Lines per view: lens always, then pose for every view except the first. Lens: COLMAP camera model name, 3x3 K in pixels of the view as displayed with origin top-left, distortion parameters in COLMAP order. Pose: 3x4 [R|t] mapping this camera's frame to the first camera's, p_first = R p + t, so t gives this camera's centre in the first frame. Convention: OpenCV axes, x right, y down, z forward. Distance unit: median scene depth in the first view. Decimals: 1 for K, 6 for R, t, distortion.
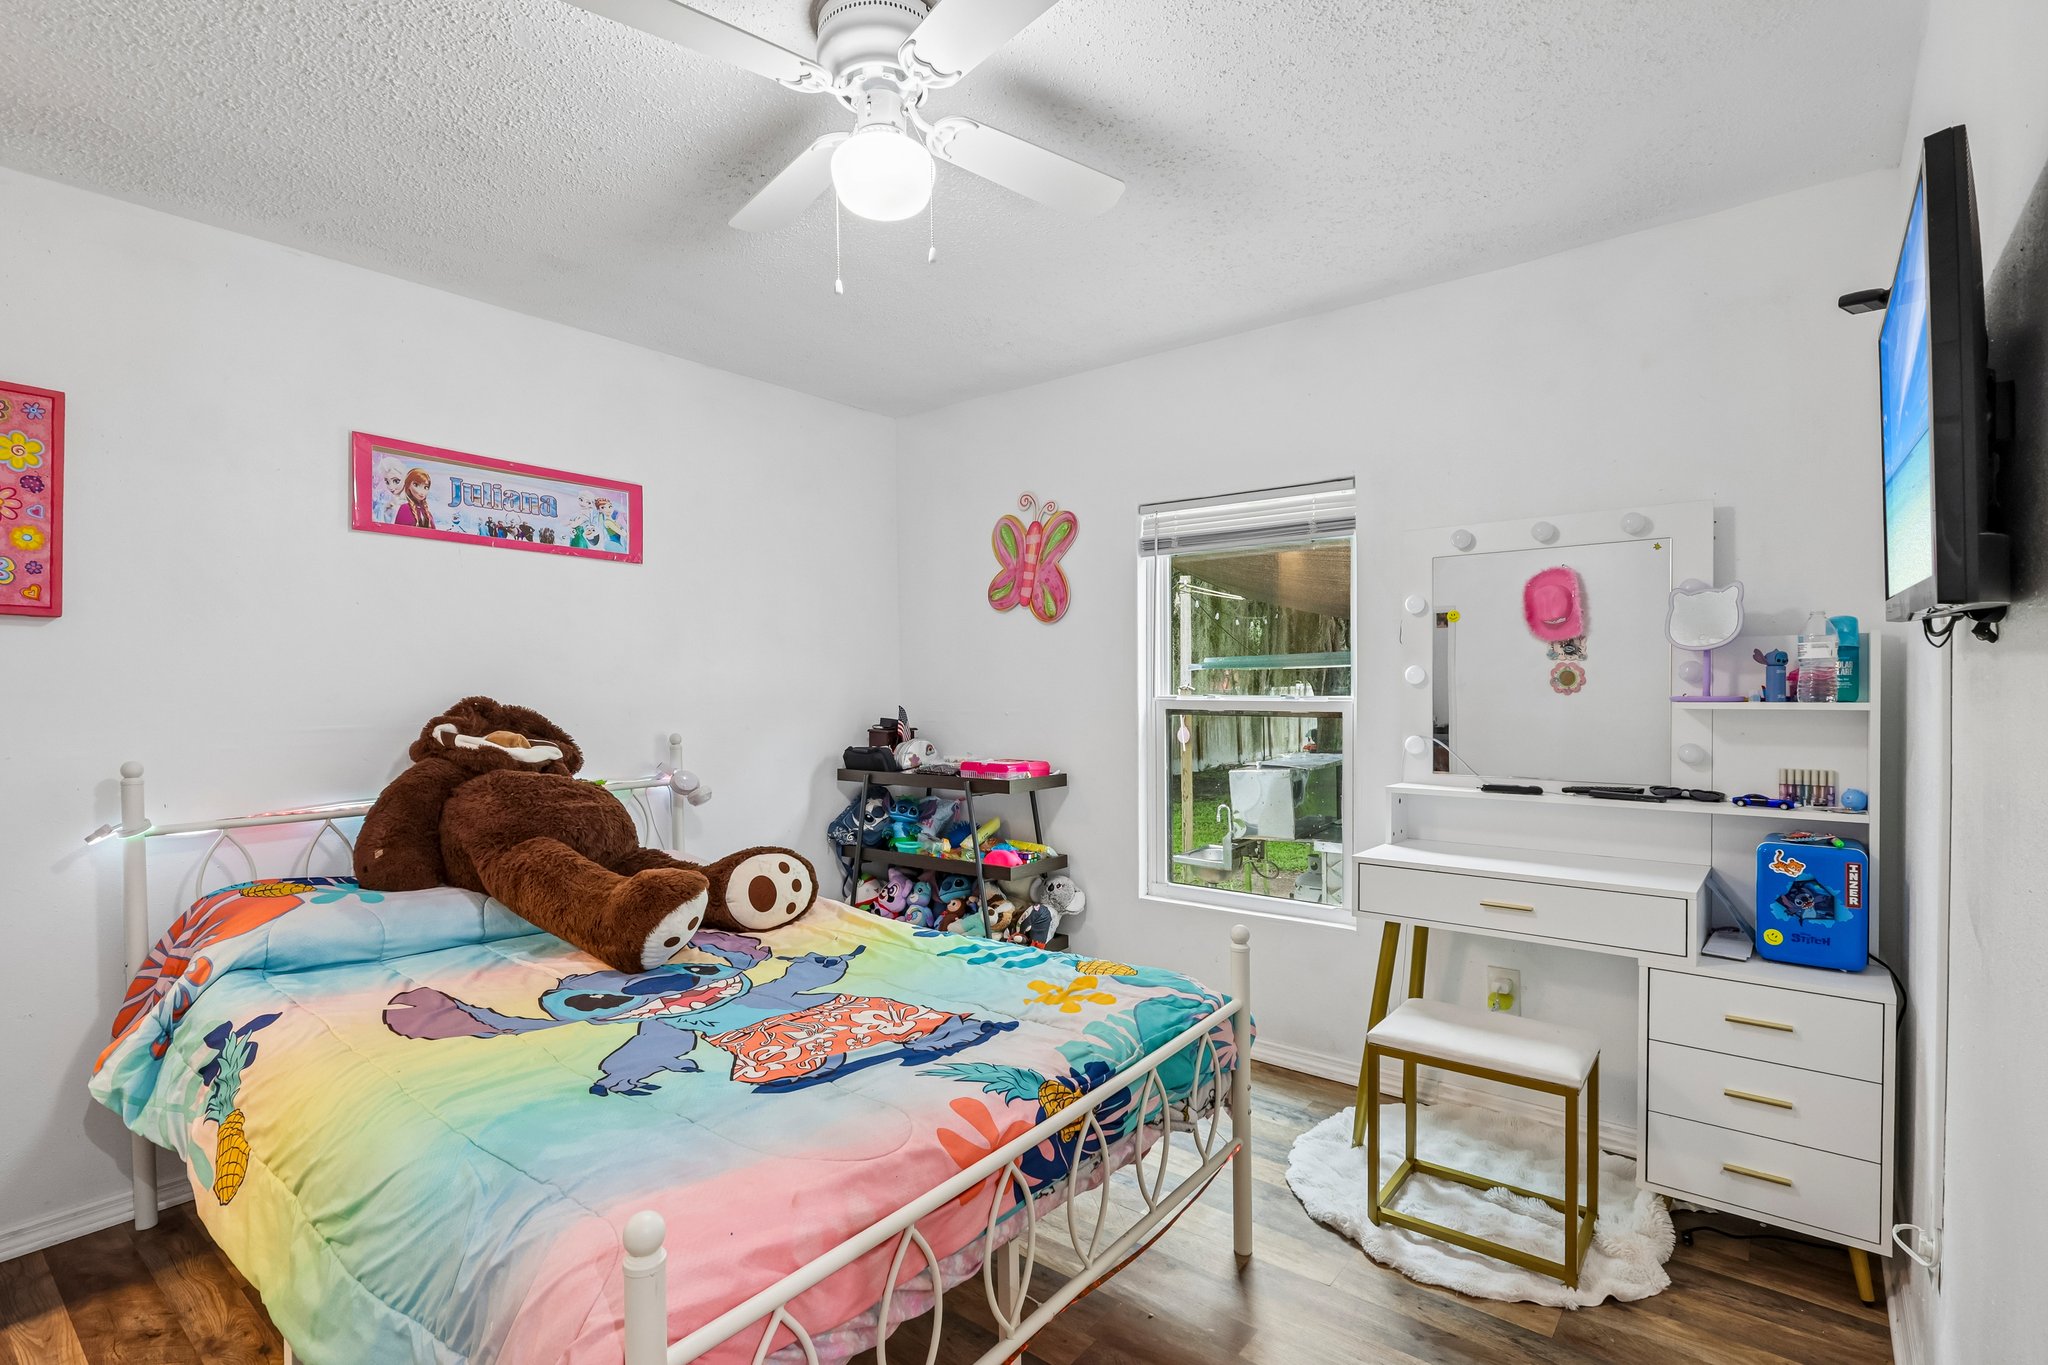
lens RADIAL K [[955.8, 0, 1021.1], [0, 955.8, 682.7], [0, 0, 1]] dist [-0.001750, 0.000174]
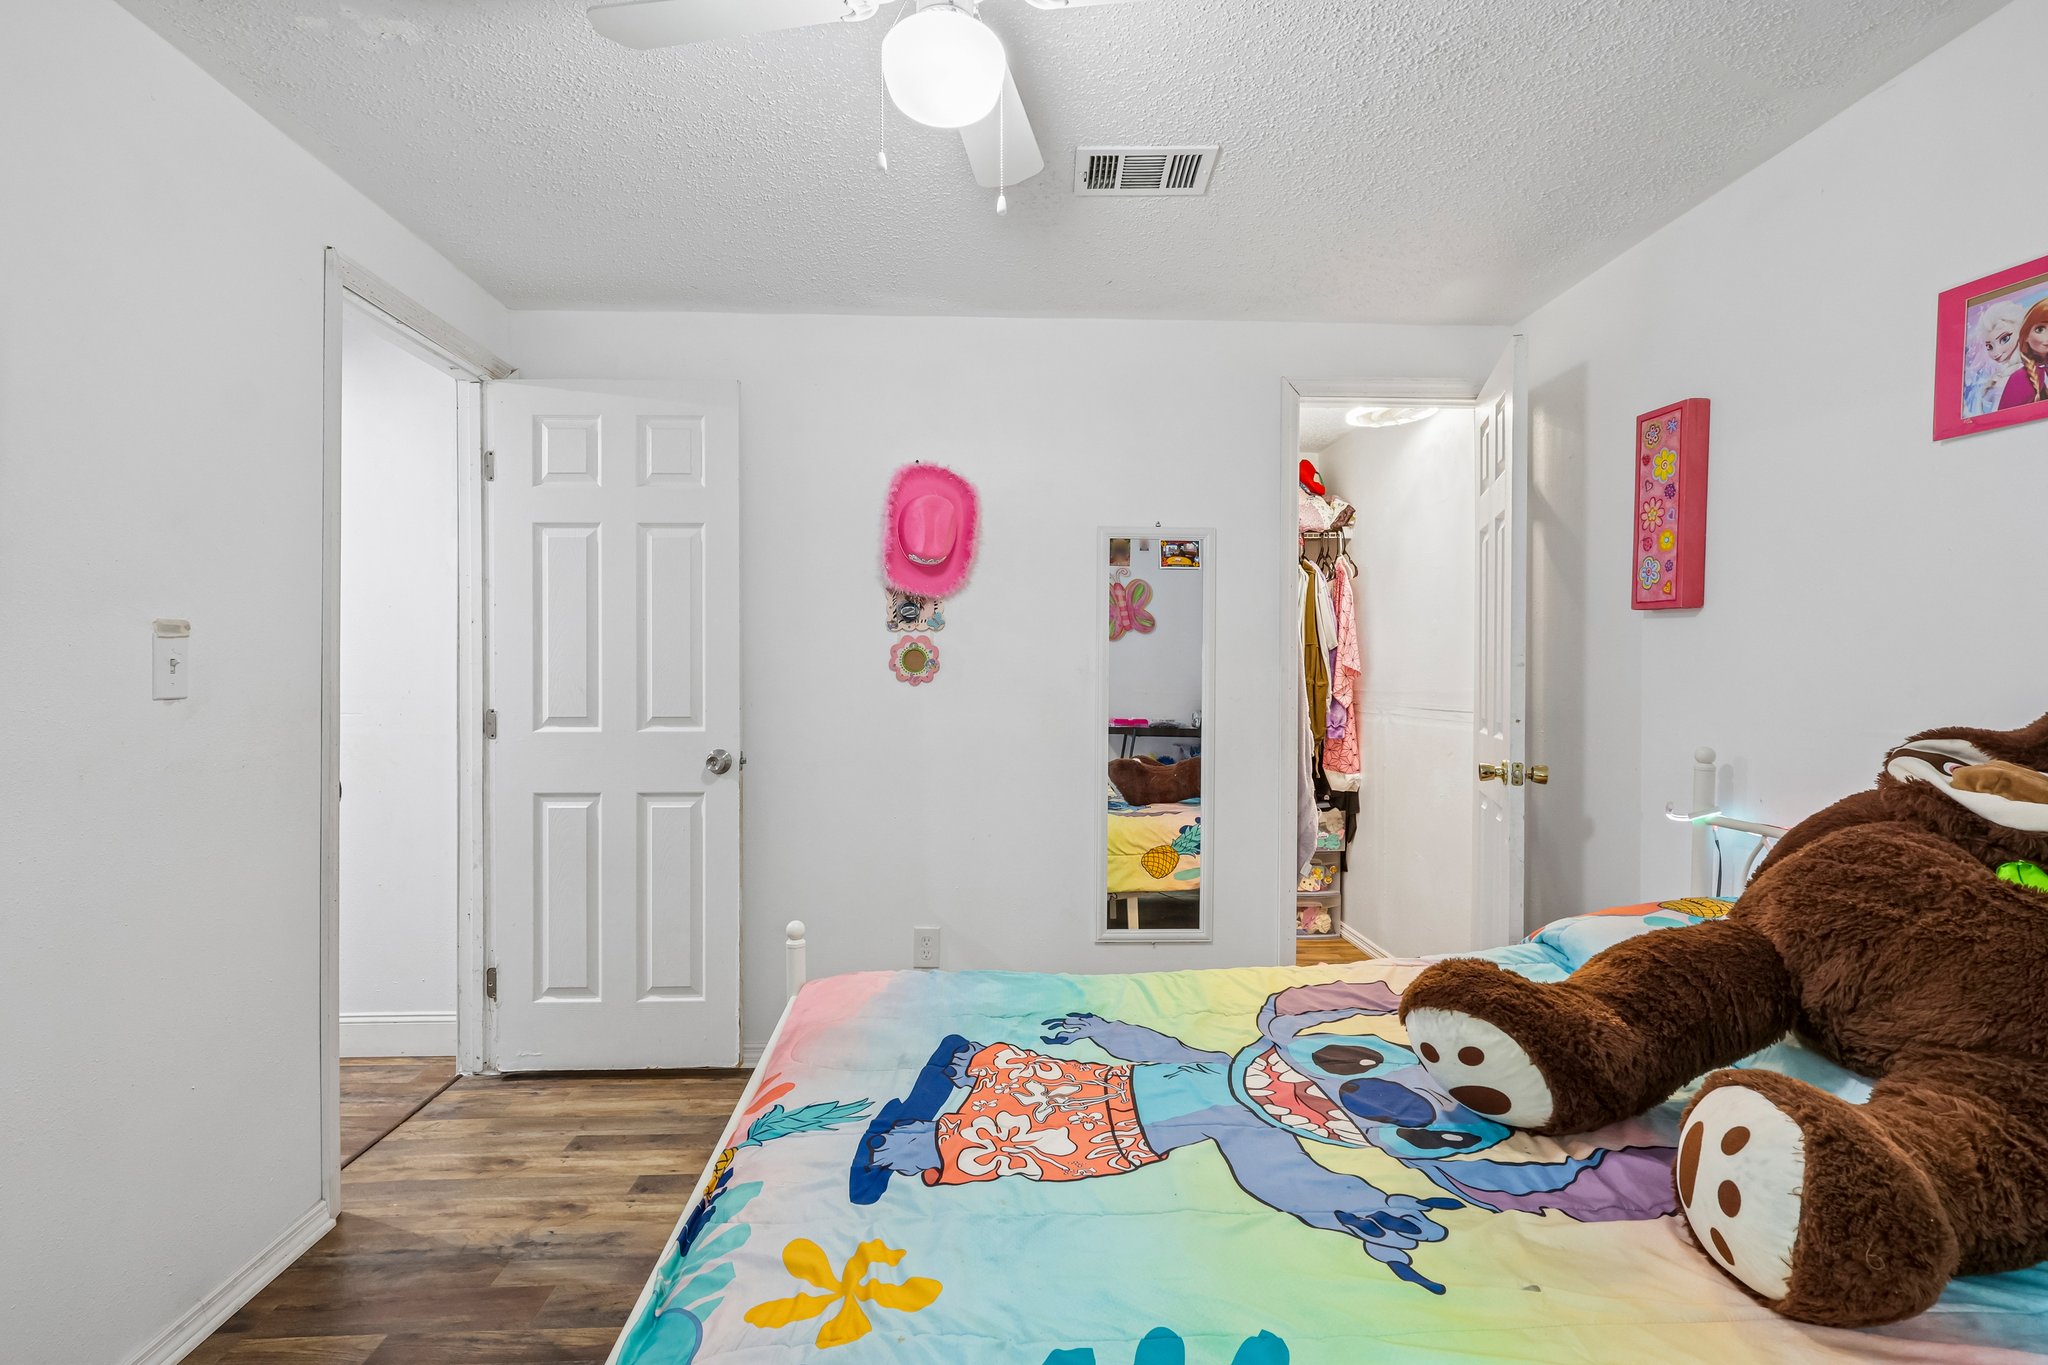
lens RADIAL K [[955.8, 0, 1011.3], [0, 955.8, 677.9], [0, 0, 1]] dist [-0.001750, 0.000174]
pose [[-0.755775, 0.010182, -0.654752, 0.283400], [0.001758, 0.999907, 0.013521, -0.005181], [0.654829, 0.009068, -0.755723, 1.317272]]
